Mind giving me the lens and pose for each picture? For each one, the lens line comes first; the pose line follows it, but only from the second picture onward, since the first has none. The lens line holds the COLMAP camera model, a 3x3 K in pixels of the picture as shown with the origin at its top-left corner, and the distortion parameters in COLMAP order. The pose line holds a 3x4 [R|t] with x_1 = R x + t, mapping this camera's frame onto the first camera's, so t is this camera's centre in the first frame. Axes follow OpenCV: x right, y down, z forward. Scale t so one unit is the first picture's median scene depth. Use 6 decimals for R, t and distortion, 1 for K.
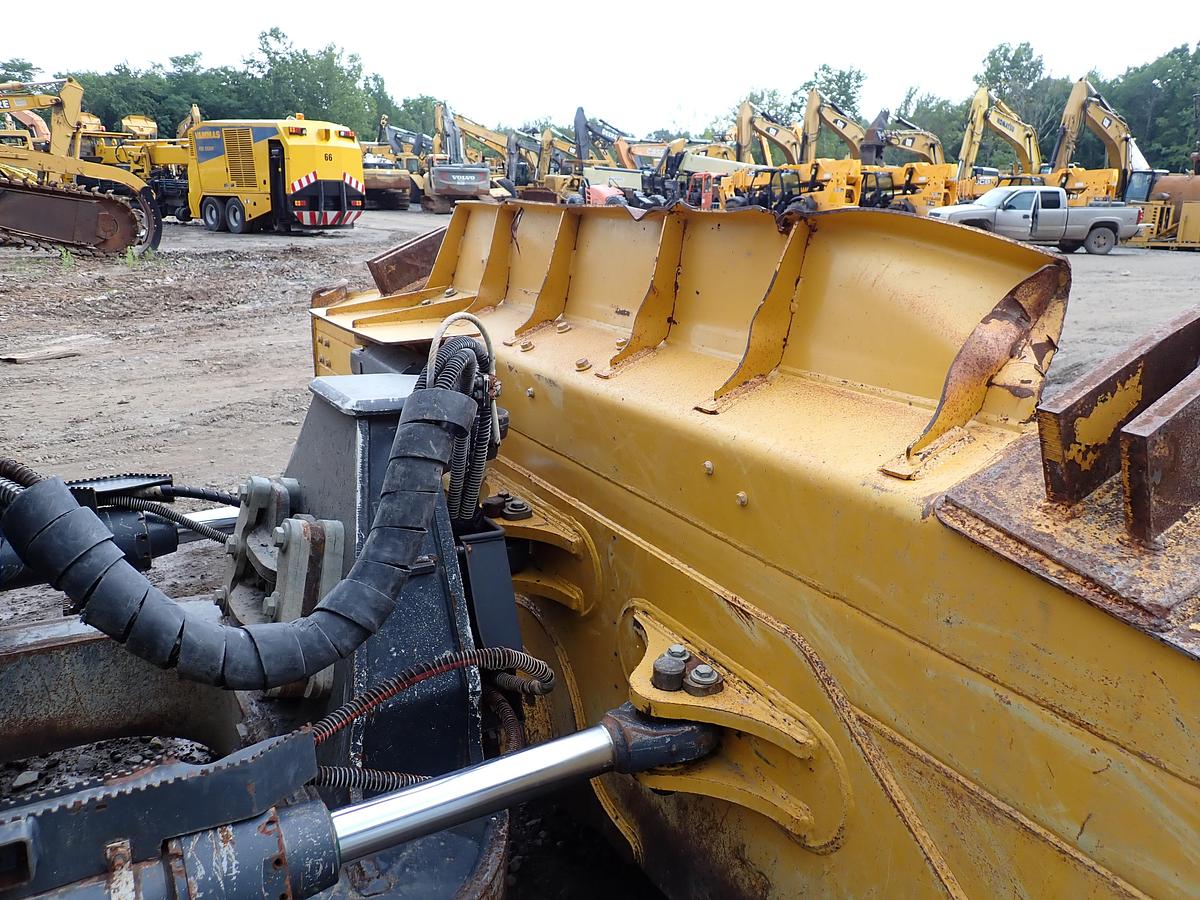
lens RADIAL K [[887.6, 0, 598.6], [0, 887.6, 444.7], [0, 0, 1]] dist [0.008894, -0.004284]
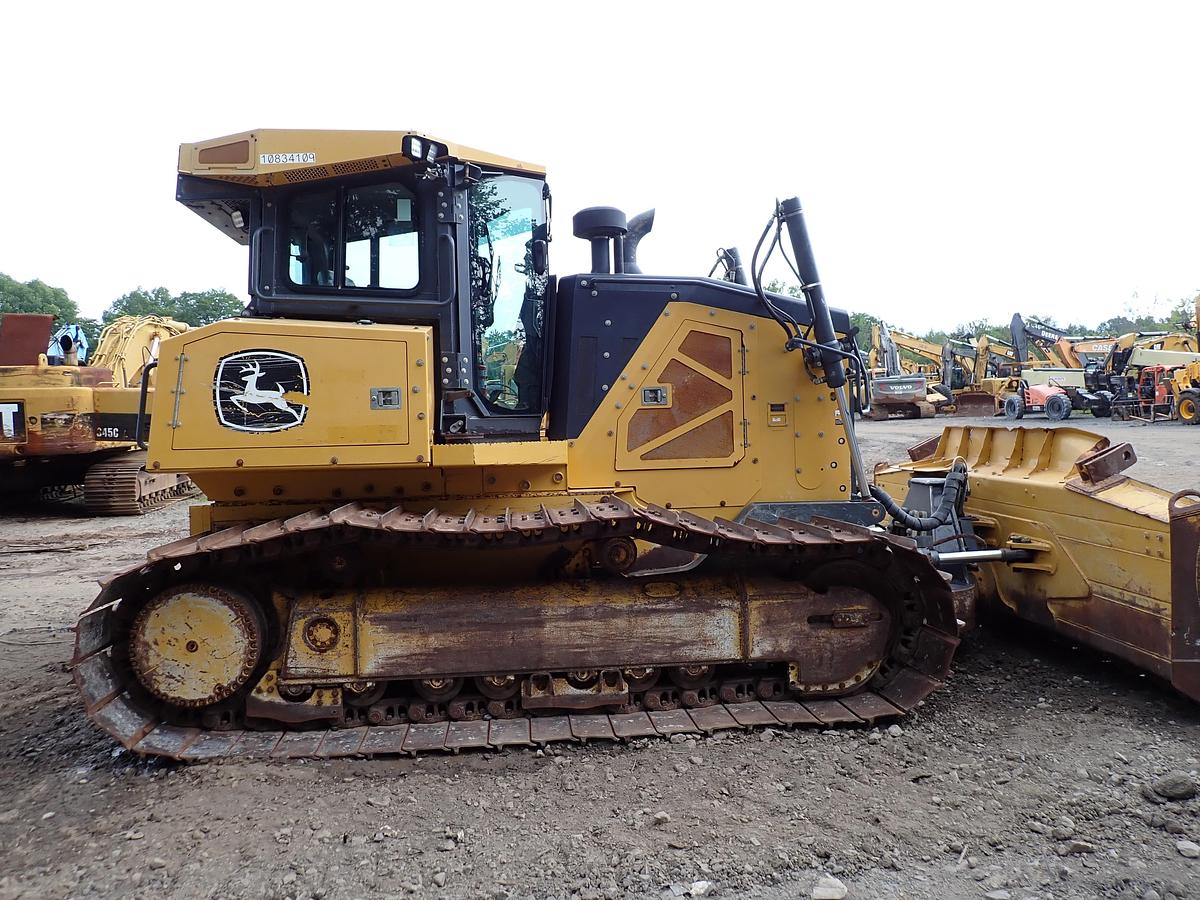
lens RADIAL K [[887.6, 0, 598.6], [0, 887.6, 444.7], [0, 0, 1]] dist [0.008894, -0.004284]
pose [[0.892224, -0.035451, -0.450199, 0.176985], [-0.066727, 0.975622, -0.209067, 0.653967], [0.446636, 0.216575, 0.868108, -2.823977]]
